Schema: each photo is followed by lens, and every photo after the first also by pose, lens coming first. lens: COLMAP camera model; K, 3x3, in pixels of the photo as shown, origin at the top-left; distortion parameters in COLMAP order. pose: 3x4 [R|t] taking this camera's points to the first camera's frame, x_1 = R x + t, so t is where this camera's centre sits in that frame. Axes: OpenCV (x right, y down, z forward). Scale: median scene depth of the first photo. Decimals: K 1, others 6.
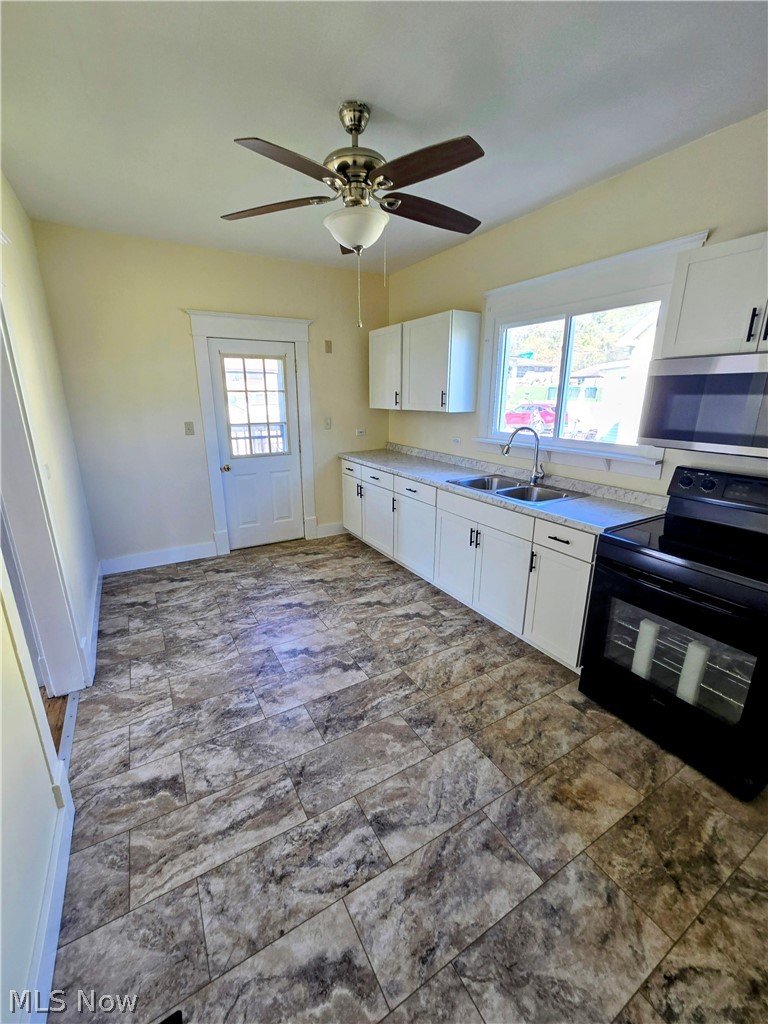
lens RADIAL K [[418.5, 0, 381.8], [0, 418.5, 514.0], [0, 0, 1]] dist [-0.007417, 0.002183]
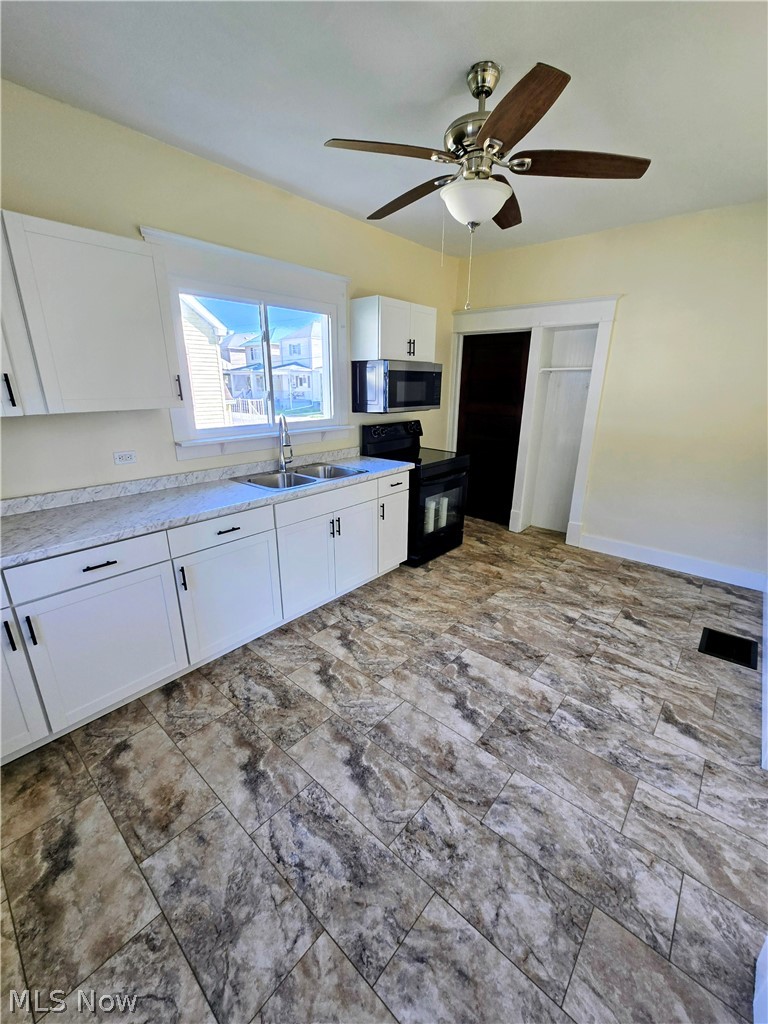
lens RADIAL K [[418.5, 0, 381.9], [0, 418.5, 513.1], [0, 0, 1]] dist [-0.007417, 0.002183]
pose [[-0.312005, -0.285890, 0.906046, -0.884499], [0.258755, 0.892032, 0.370573, -0.393190], [-0.914166, 0.350065, -0.204343, 1.372954]]
